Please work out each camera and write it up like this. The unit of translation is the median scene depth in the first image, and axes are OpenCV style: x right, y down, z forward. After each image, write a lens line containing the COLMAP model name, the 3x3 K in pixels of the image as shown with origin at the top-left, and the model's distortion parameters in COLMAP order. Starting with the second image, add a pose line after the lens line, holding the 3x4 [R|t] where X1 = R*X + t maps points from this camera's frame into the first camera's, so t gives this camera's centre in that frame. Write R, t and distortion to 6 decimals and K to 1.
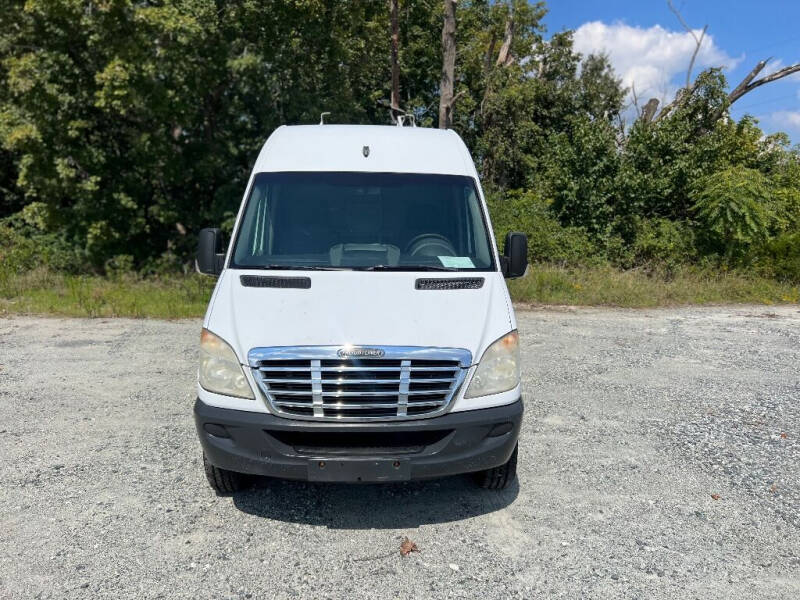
lens RADIAL K [[603.7, 0, 403.7], [0, 603.7, 300.8], [0, 0, 1]] dist [0.046725, -0.054574]
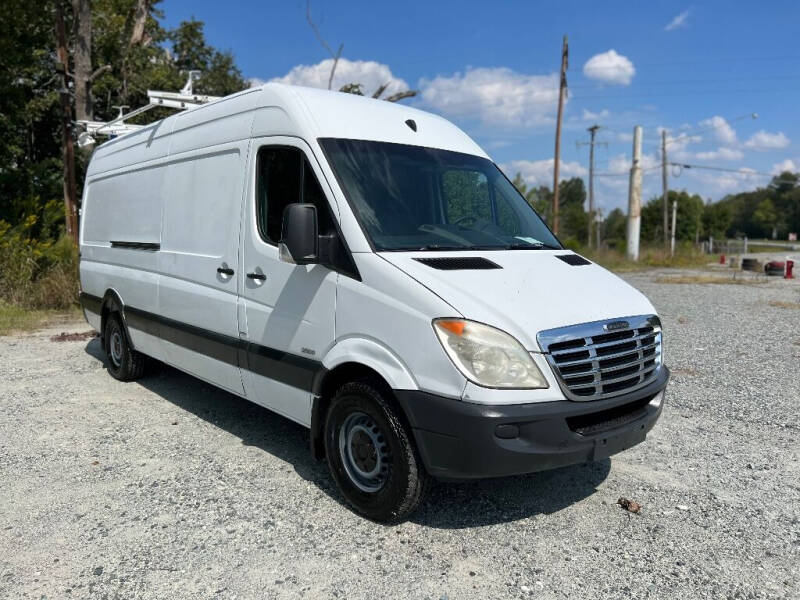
lens RADIAL K [[603.7, 0, 395.9], [0, 603.7, 310.9], [0, 0, 1]] dist [0.046725, -0.054574]
pose [[0.786207, -0.077666, 0.613063, -0.847890], [0.068728, 0.996906, 0.038155, -0.002441], [-0.614129, 0.012137, 0.789112, 0.368286]]
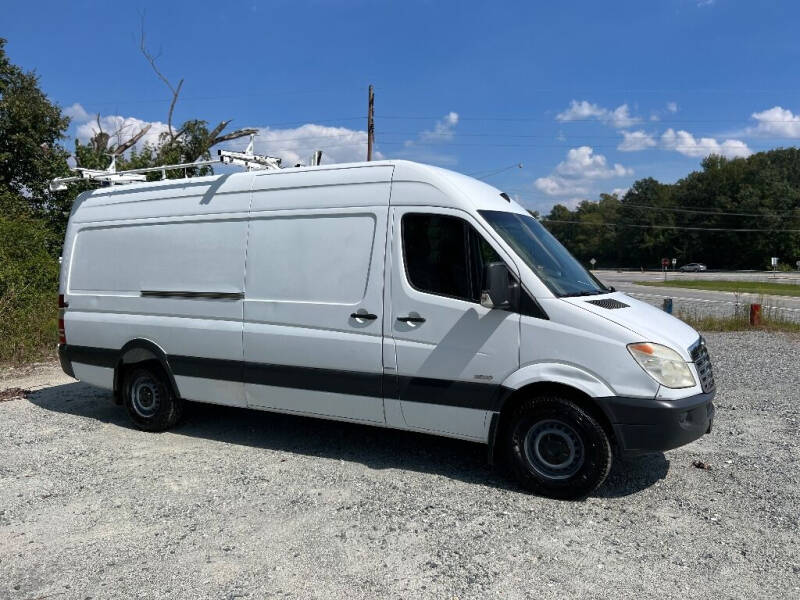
lens RADIAL K [[603.7, 0, 403.1], [0, 603.7, 301.2], [0, 0, 1]] dist [0.046725, -0.054574]
pose [[0.514436, -0.061764, 0.855302, -1.516307], [0.110004, 0.993915, 0.005610, -0.091506], [-0.850444, 0.091201, 0.518100, 0.726894]]
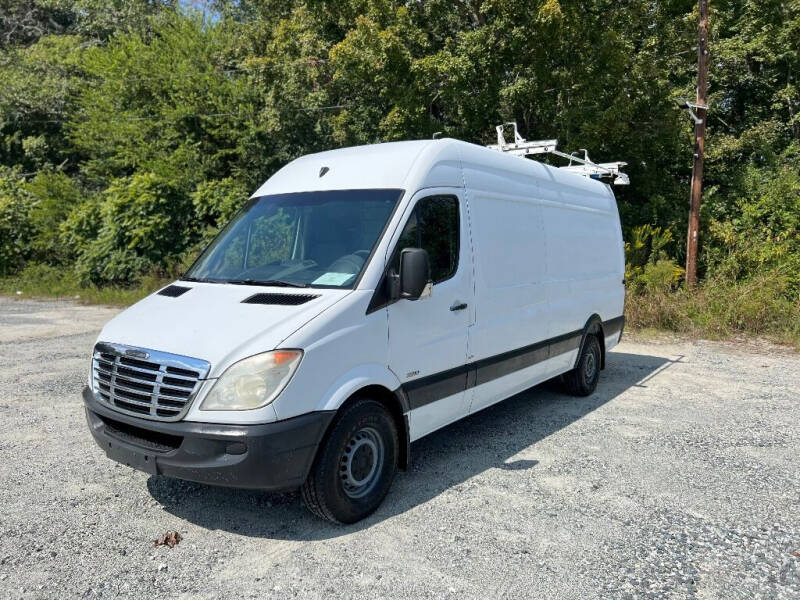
lens RADIAL K [[603.7, 0, 397.5], [0, 603.7, 298.8], [0, 0, 1]] dist [0.046725, -0.054574]
pose [[0.781025, 0.040591, -0.623179, 0.883603], [-0.064141, 0.997822, -0.015394, -0.028131], [0.621197, 0.051995, 0.781928, 0.348151]]
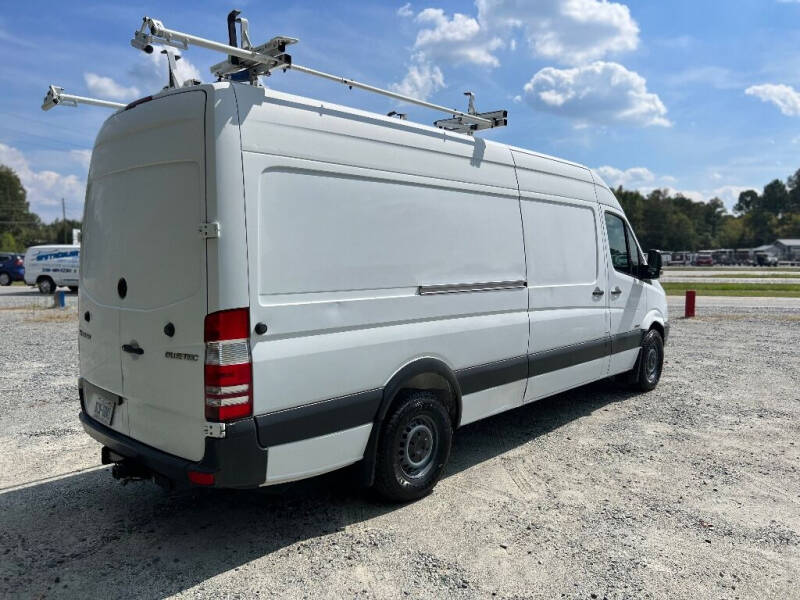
lens RADIAL K [[603.7, 0, 403.4], [0, 603.7, 303.0], [0, 0, 1]] dist [0.046725, -0.054574]
pose [[-0.707793, -0.065347, 0.703391, -1.179472], [0.074697, 0.983207, 0.166507, -0.356251], [-0.702460, 0.170394, -0.691026, 3.105126]]
